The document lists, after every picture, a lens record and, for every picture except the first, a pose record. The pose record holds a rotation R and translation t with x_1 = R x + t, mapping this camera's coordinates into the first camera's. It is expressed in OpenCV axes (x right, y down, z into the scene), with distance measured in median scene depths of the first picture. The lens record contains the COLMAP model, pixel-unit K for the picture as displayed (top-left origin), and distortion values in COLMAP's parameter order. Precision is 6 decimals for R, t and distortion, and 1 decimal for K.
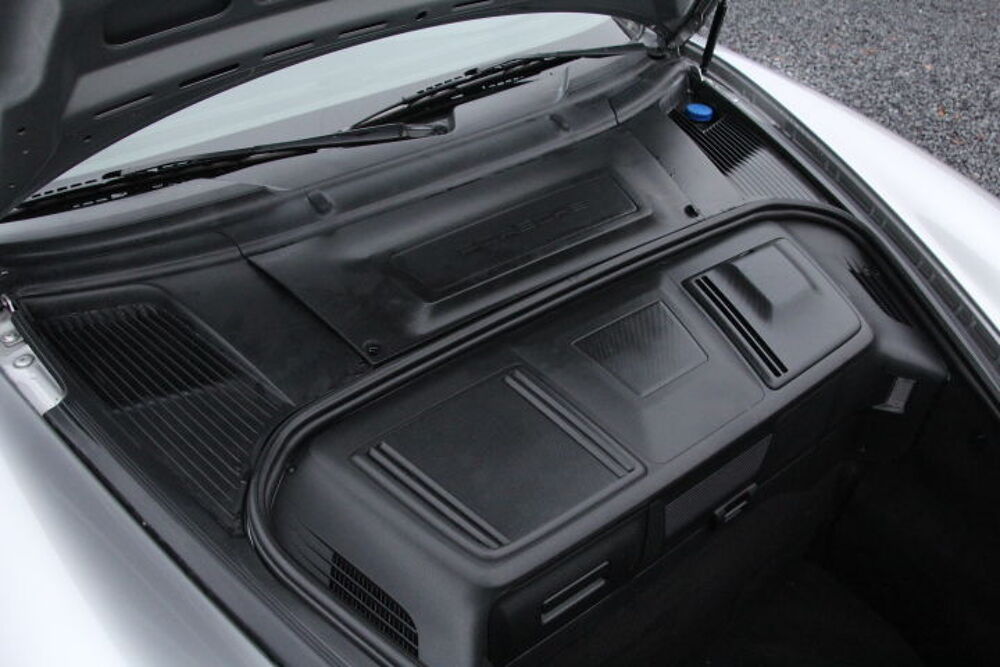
lens RADIAL K [[825.7, 0, 501.7], [0, 825.7, 355.0], [0, 0, 1]] dist [-0.183855, 0.111590]
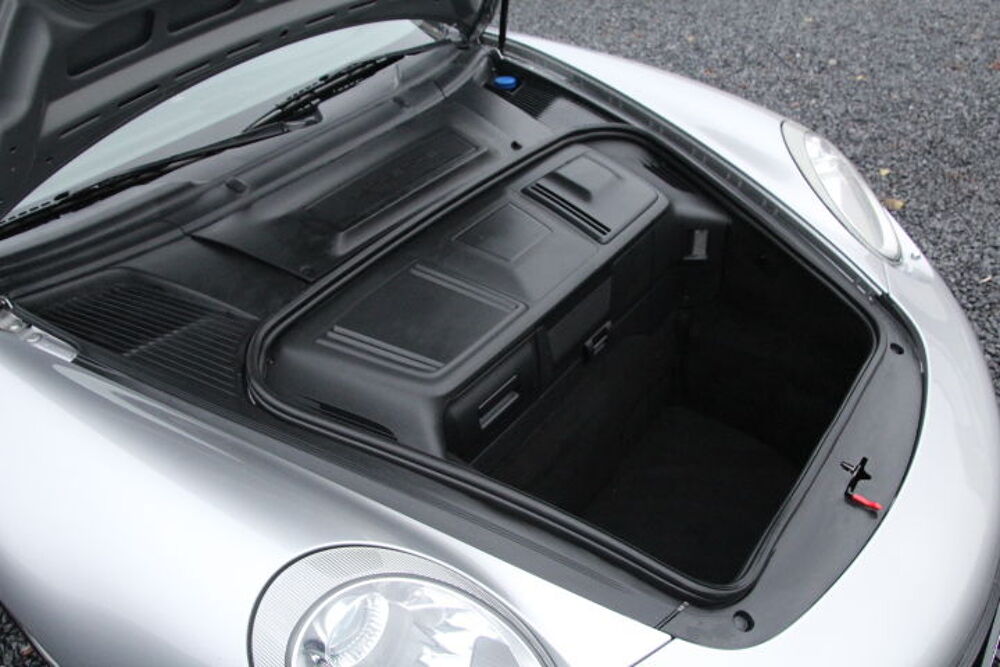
lens RADIAL K [[825.7, 0, 501.7], [0, 825.7, 355.0], [0, 0, 1]] dist [-0.183855, 0.111590]
pose [[0.959460, -0.221454, 0.174338, -0.088349], [0.230621, 0.972451, -0.033947, 0.181400], [-0.162018, 0.072776, 0.984100, -0.251543]]
